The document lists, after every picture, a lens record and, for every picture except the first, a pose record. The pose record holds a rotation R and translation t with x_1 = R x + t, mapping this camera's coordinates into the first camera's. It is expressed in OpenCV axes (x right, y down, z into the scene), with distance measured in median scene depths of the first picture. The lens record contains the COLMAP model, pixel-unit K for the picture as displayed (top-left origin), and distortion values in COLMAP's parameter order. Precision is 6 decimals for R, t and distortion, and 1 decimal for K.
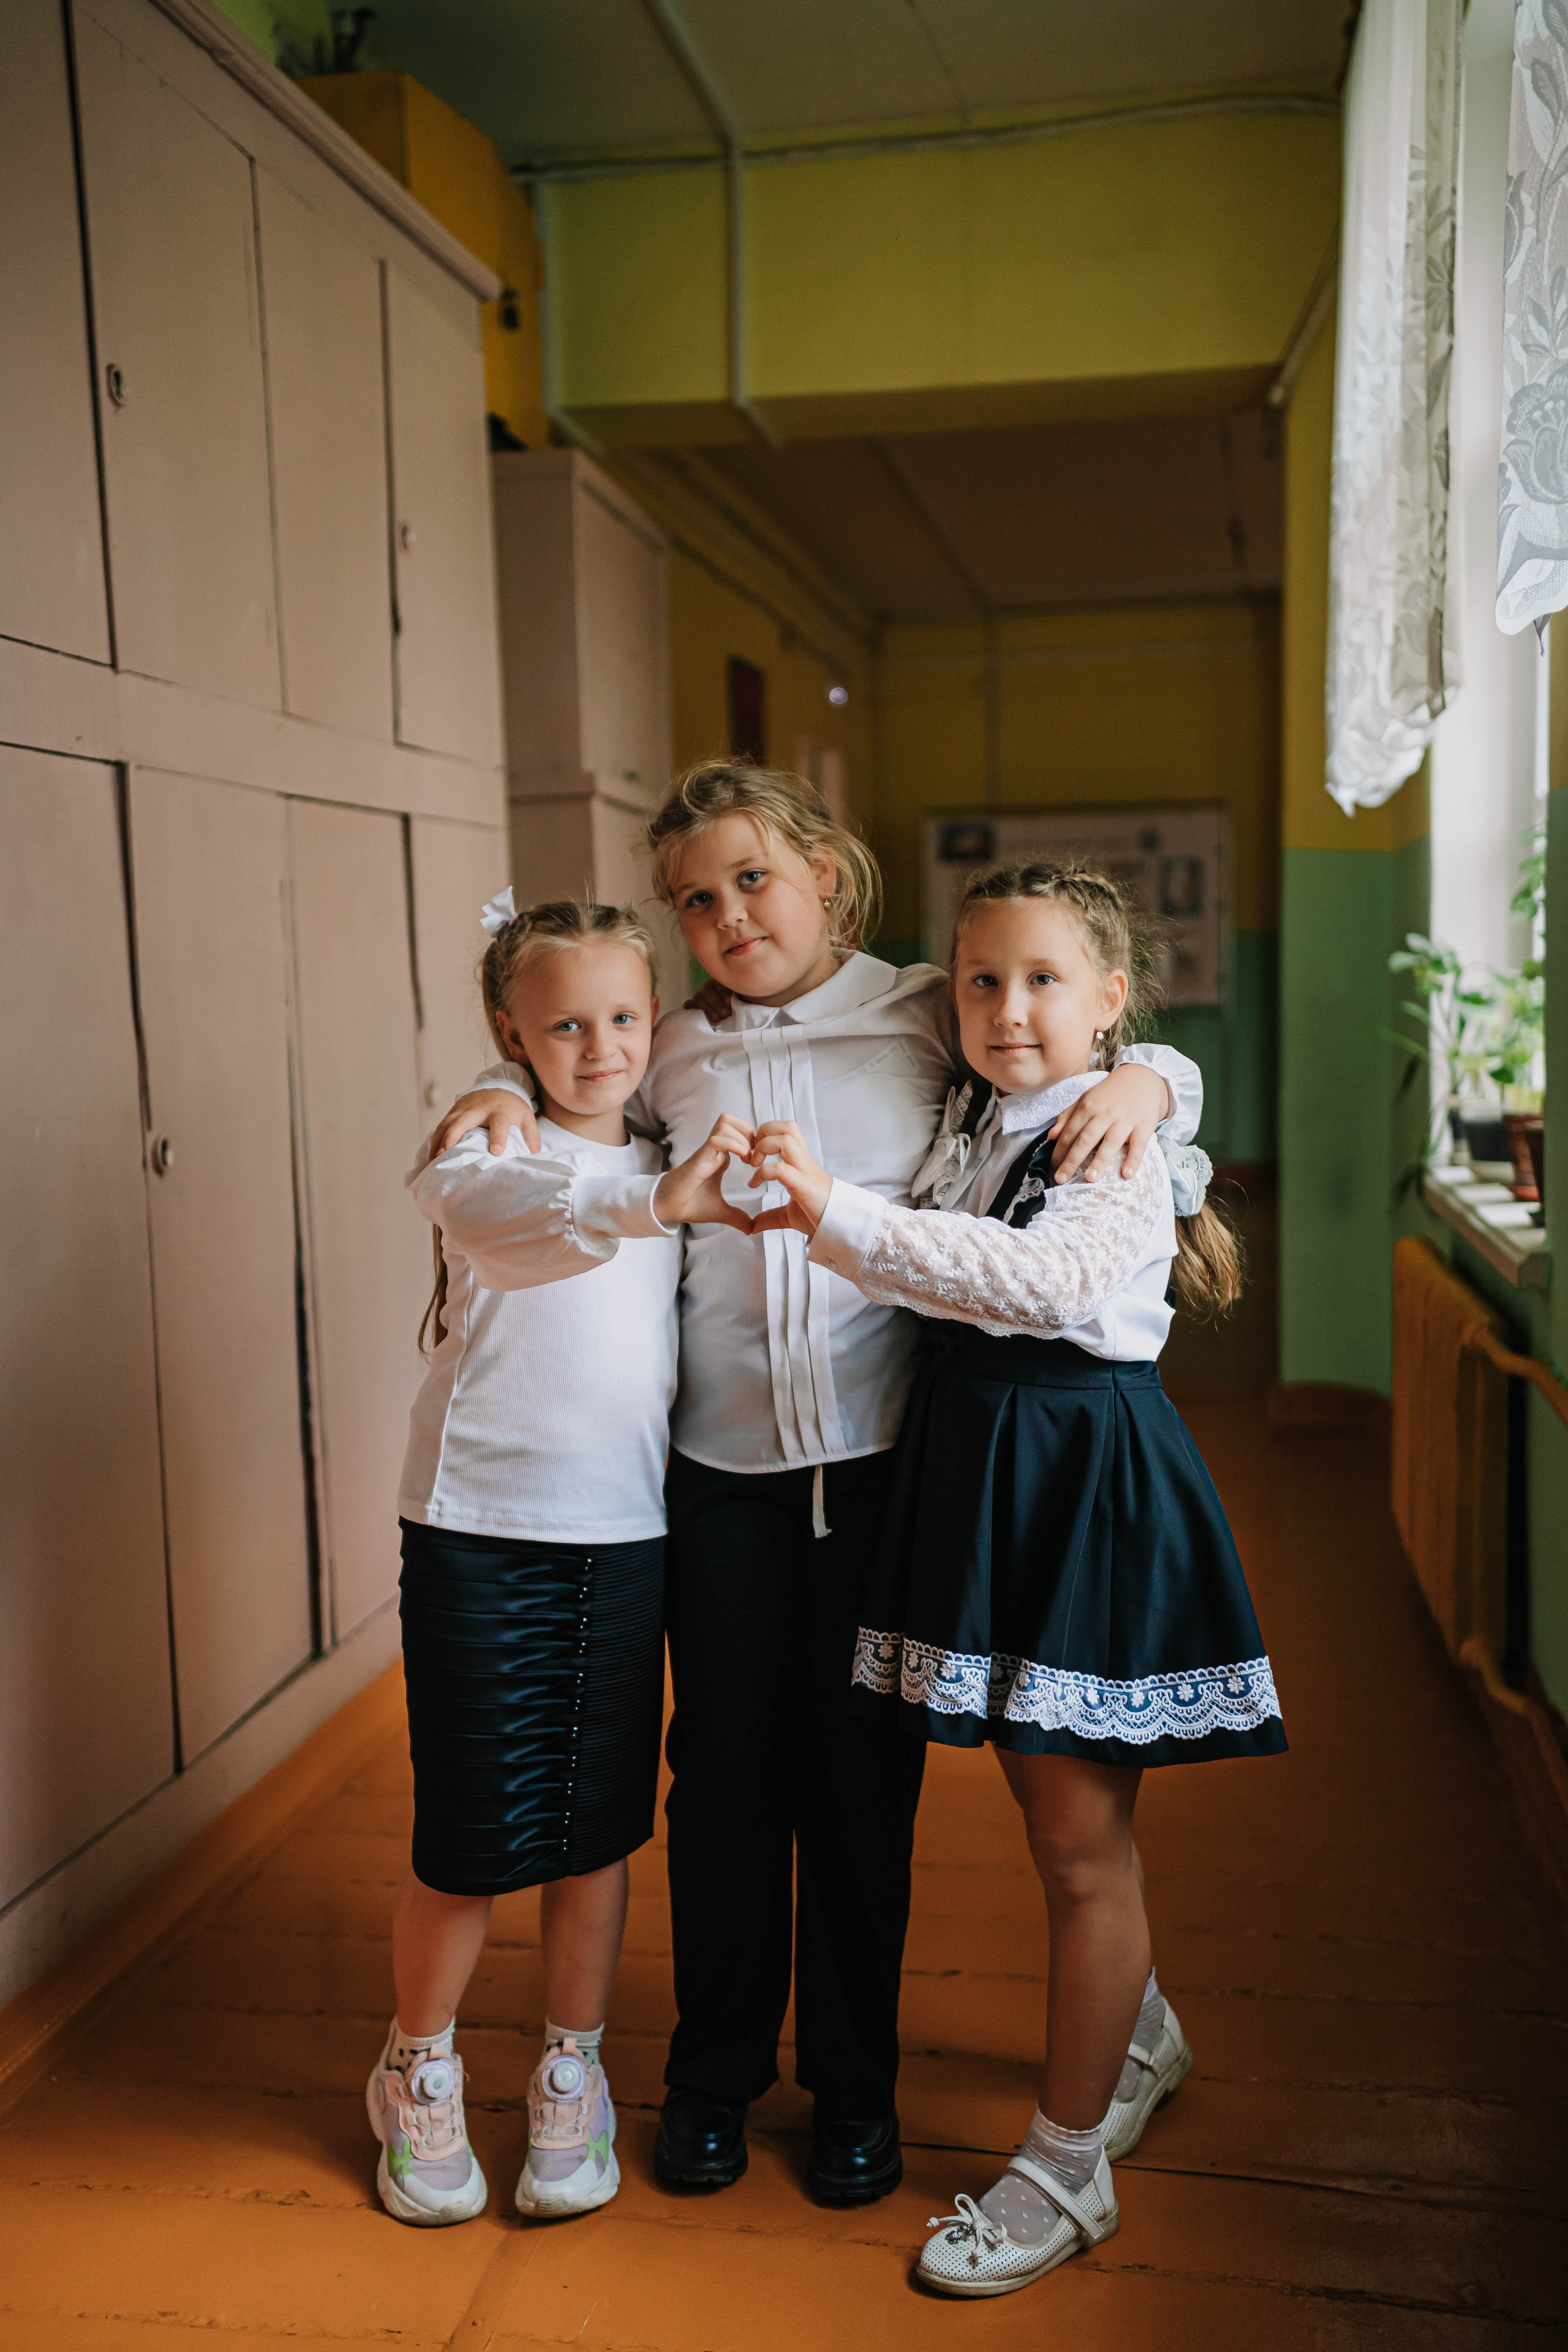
lens RADIAL K [[2185.1, 0, 789.1], [0, 2185.1, 1168.3], [0, 0, 1]] dist [0.072477, 0.000000]
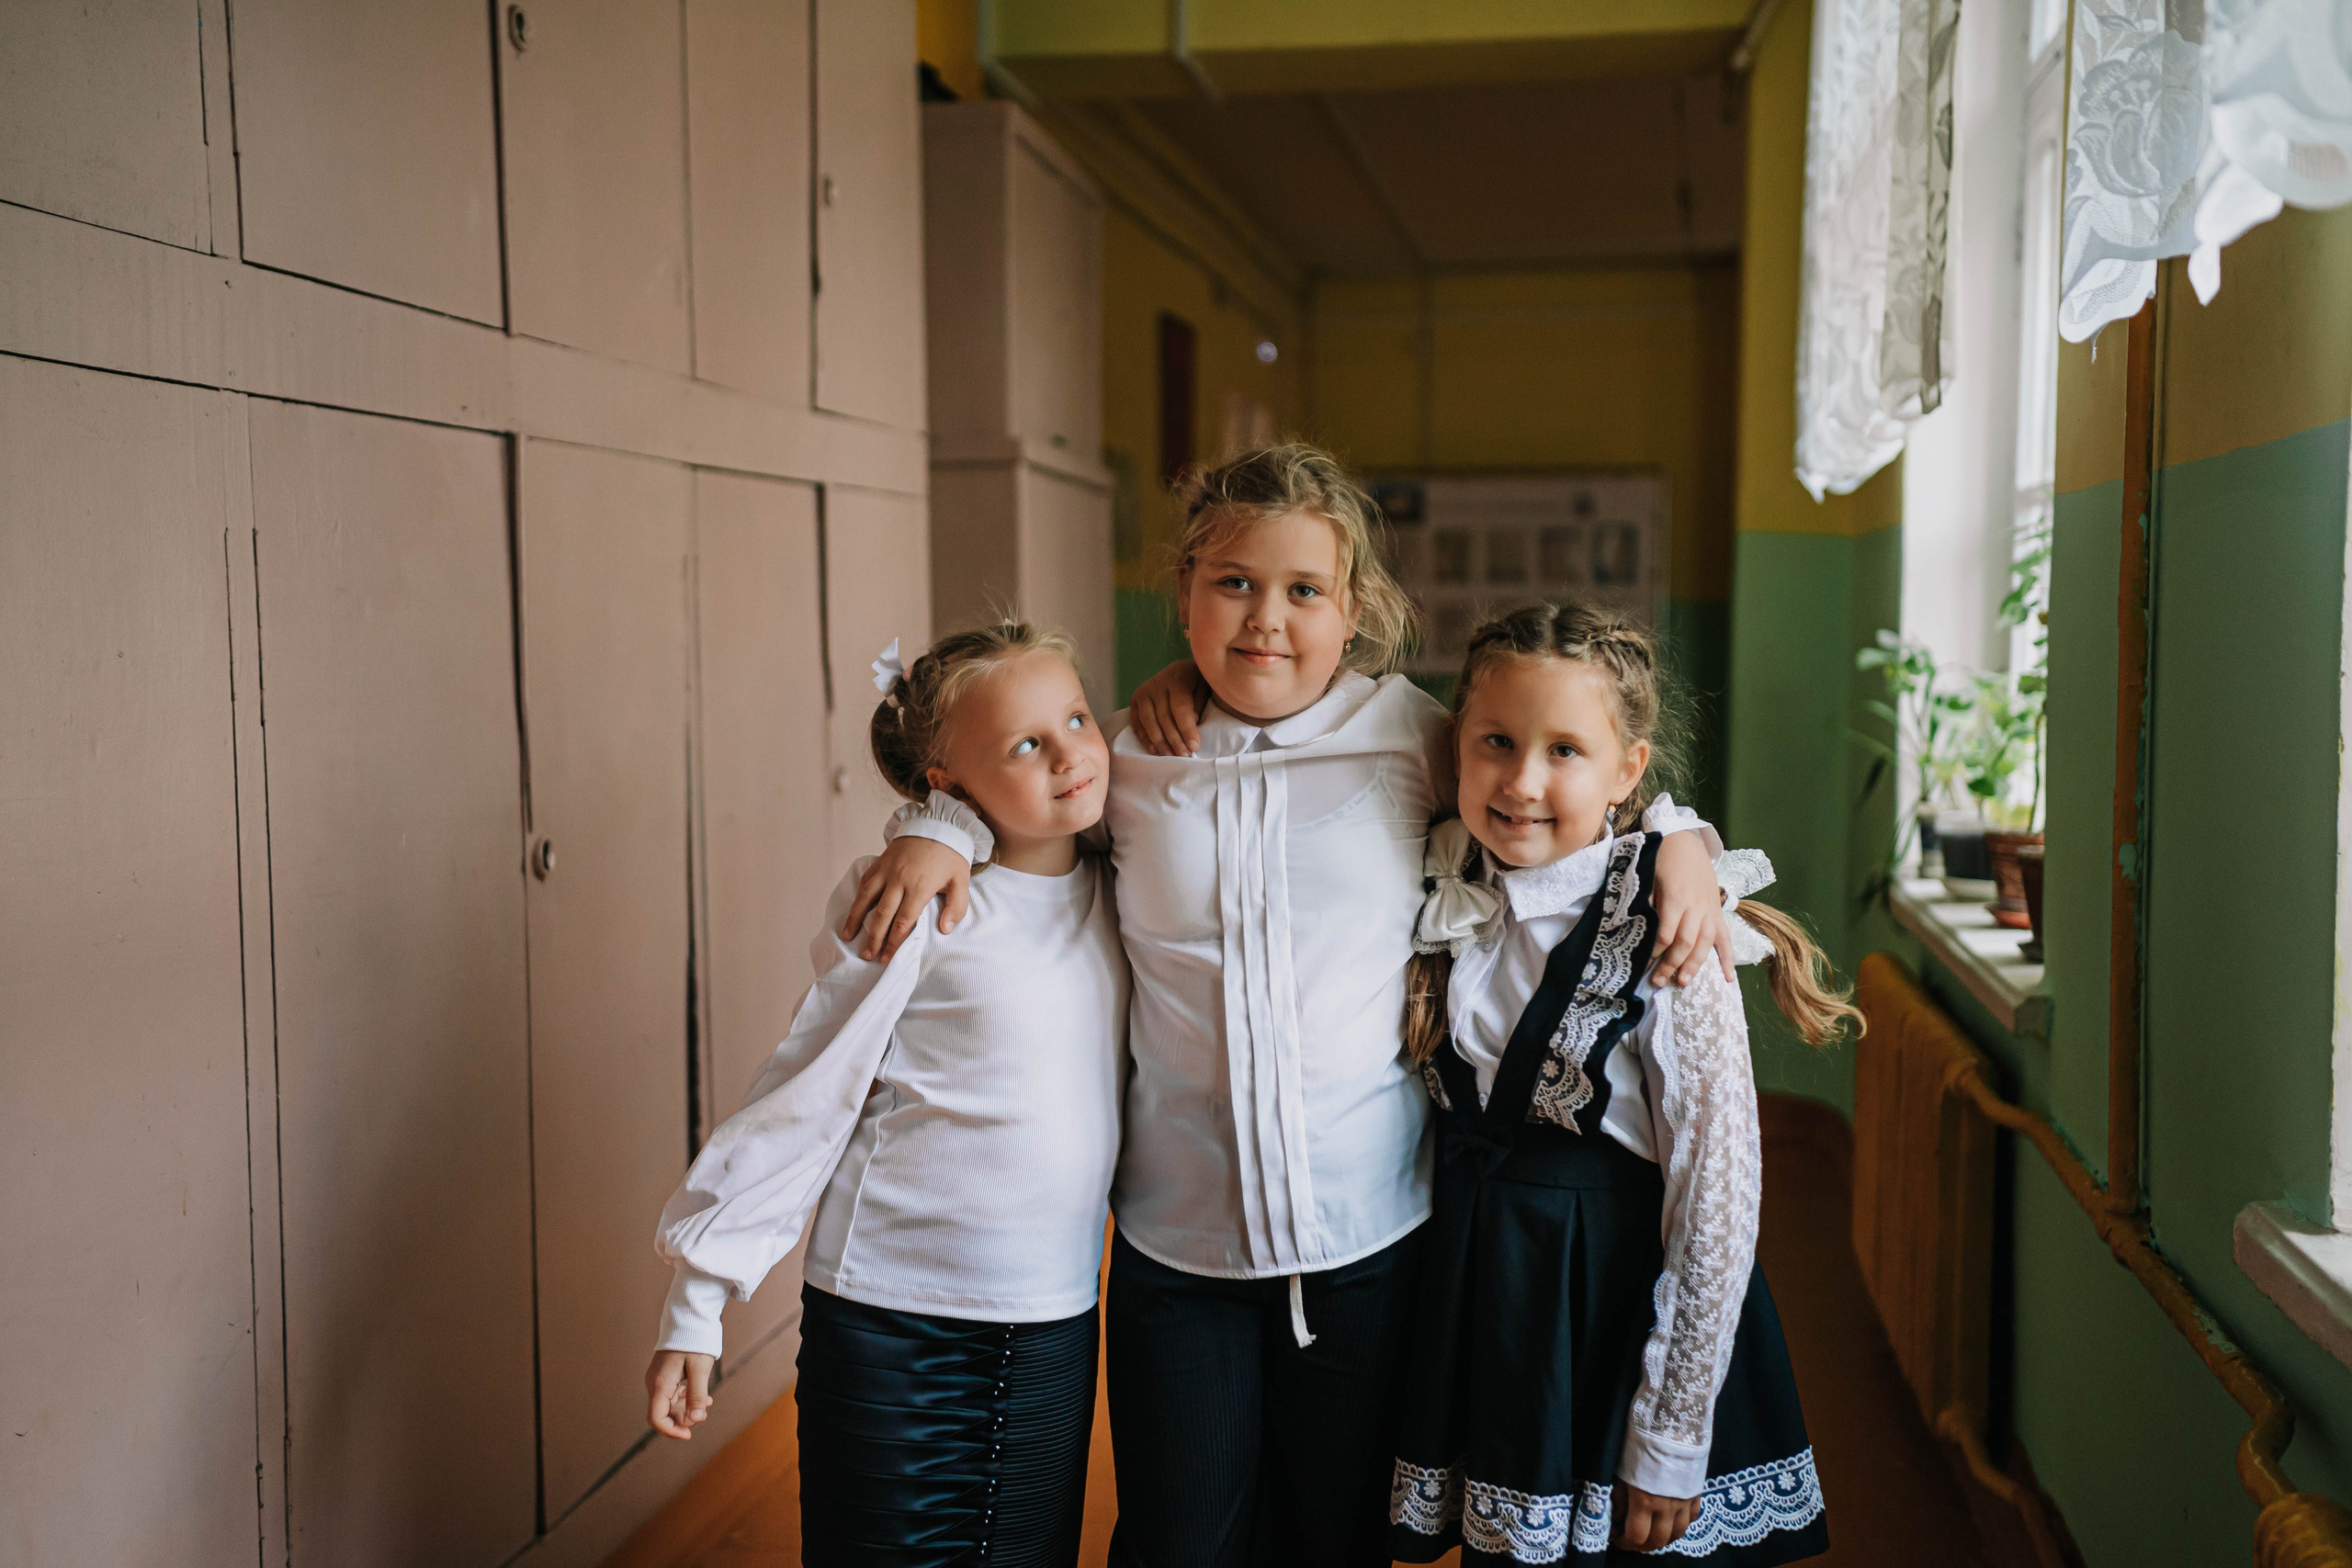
lens RADIAL K [[2184.9, 0, 1181.2], [0, 2184.9, 780.0], [0, 0, 1]] dist [0.072477, 0.000000]
pose [[0.999667, 0.023861, -0.009840, -0.007414], [-0.024008, 0.999597, -0.015163, -0.023694], [0.009474, 0.015394, 0.999837, 0.061583]]
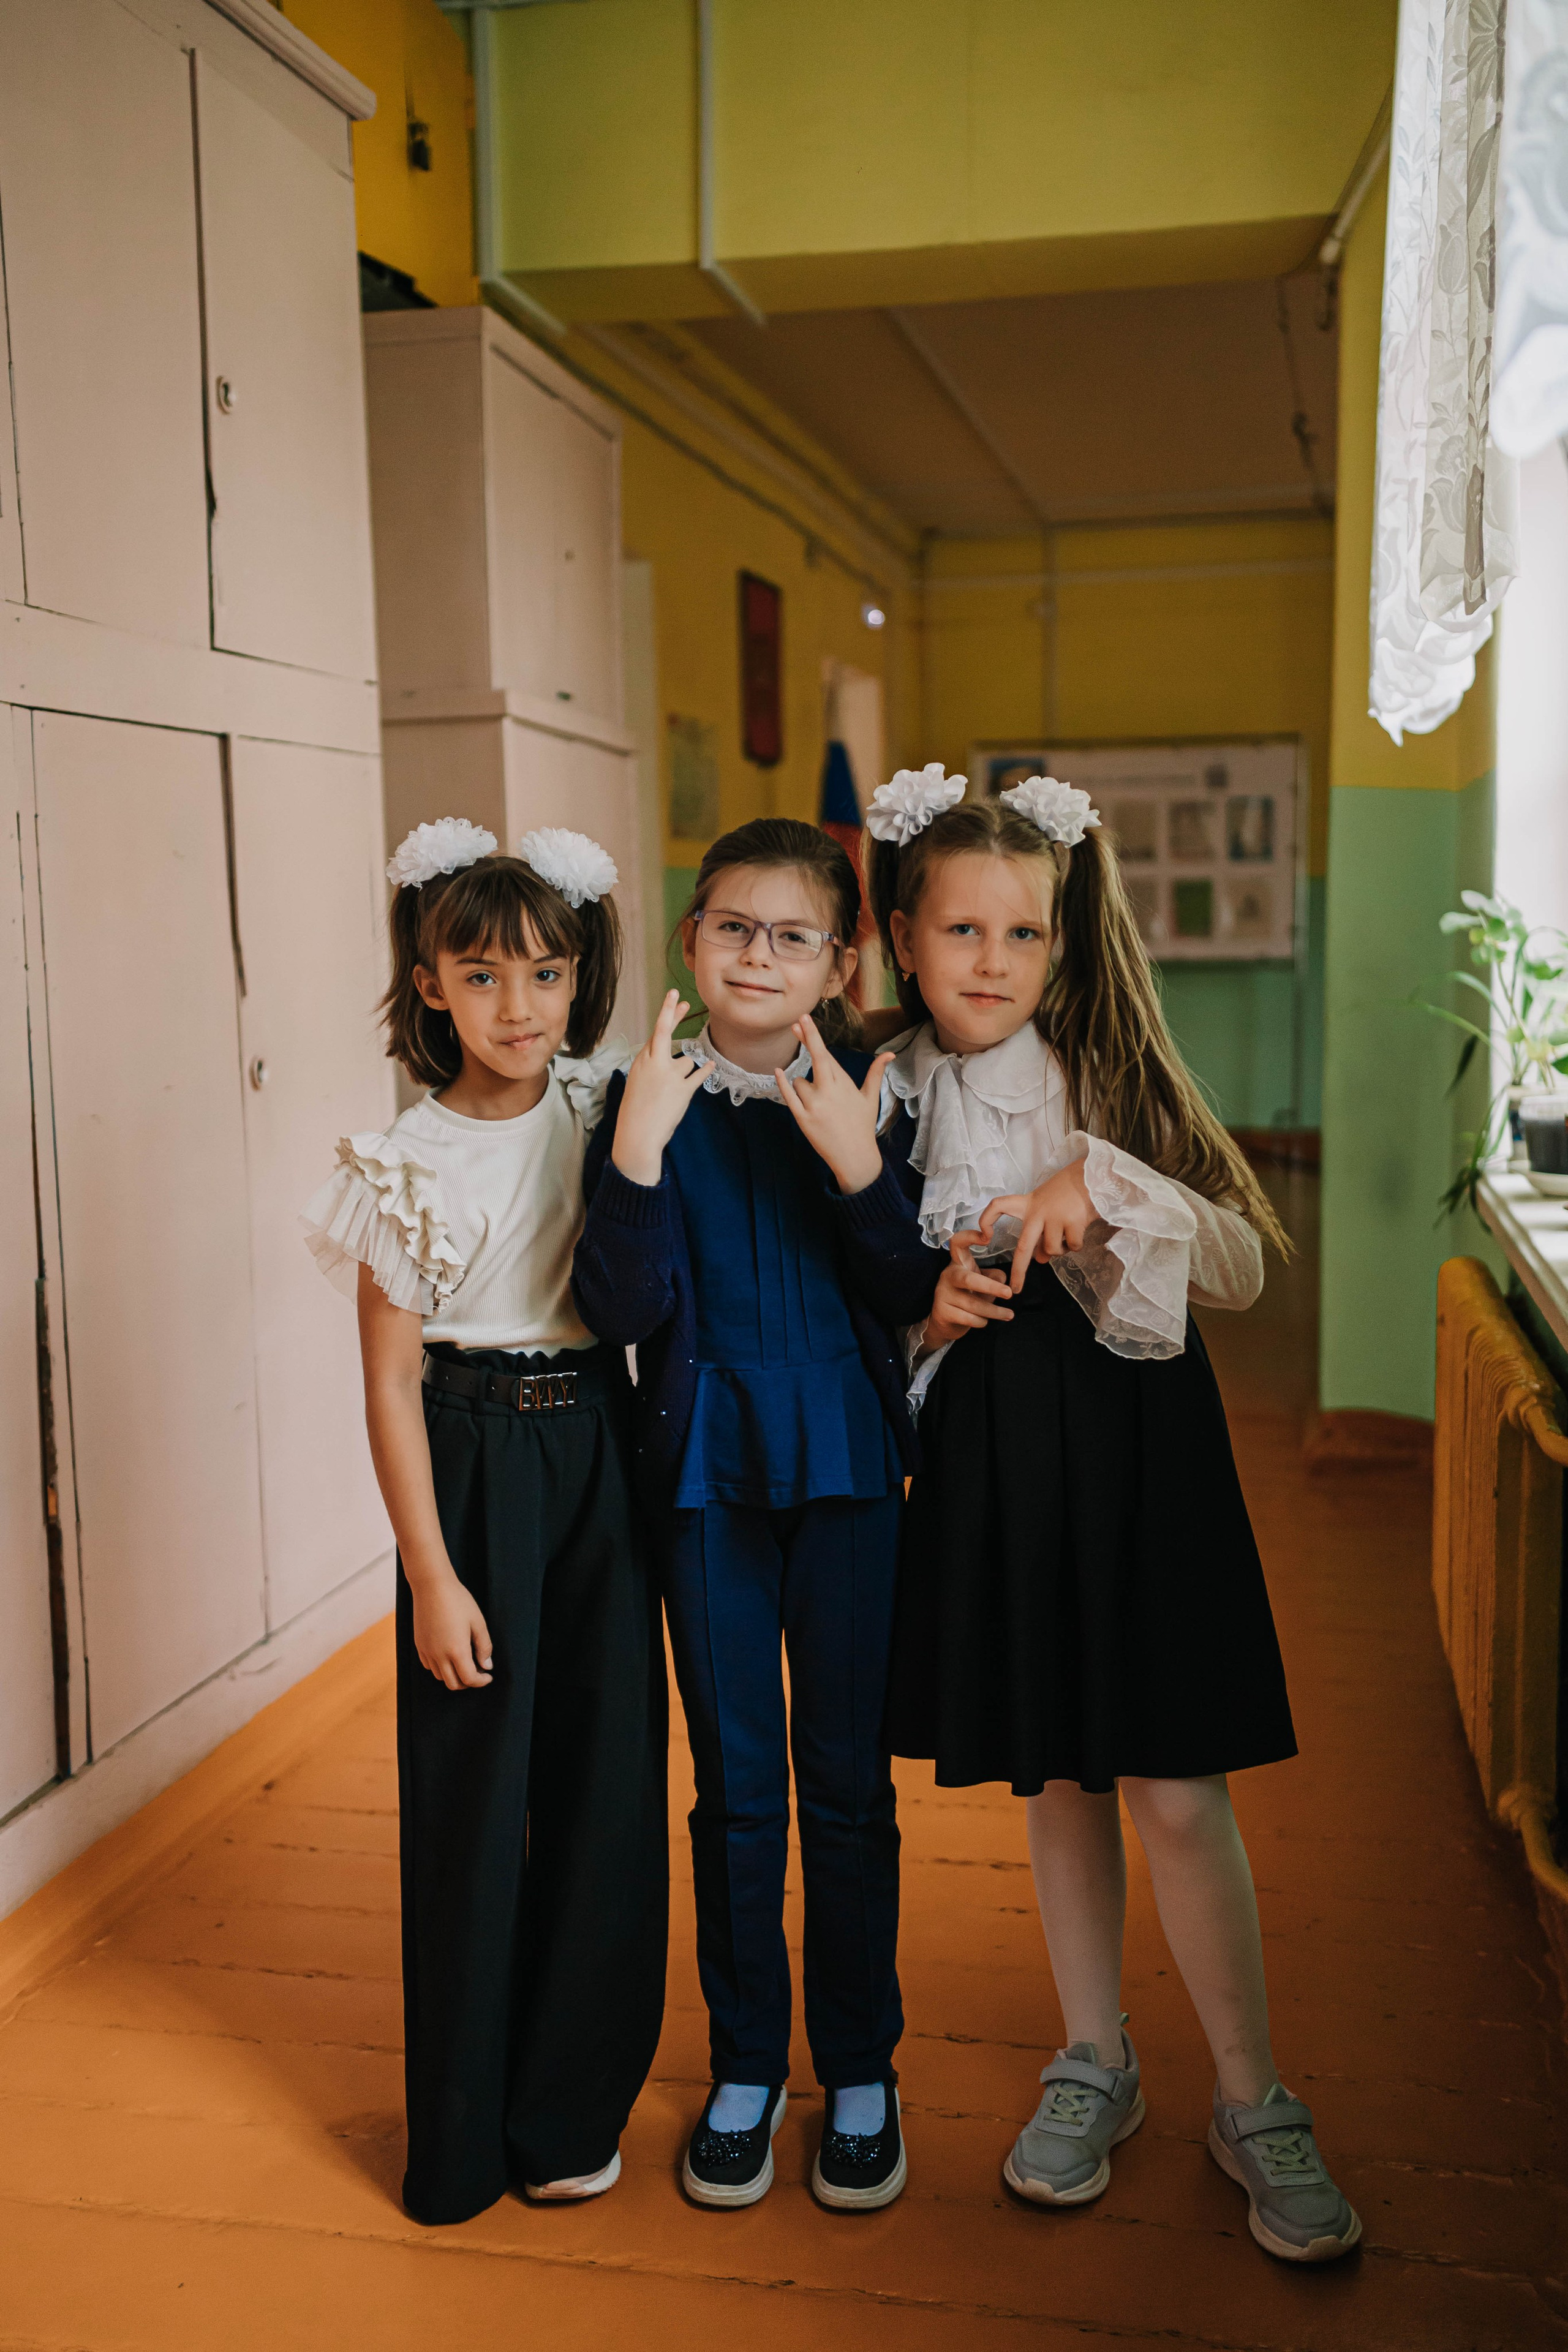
lens RADIAL K [[2185.1, 0, 779.8], [0, 2185.1, 1140.2], [0, 0, 1]] dist [0.072477, 0.000000]
pose [[0.998886, 0.013550, -0.045211, 0.072770], [-0.012829, 0.999786, 0.016201, -0.025507], [0.045421, -0.015603, 0.998846, 0.183166]]
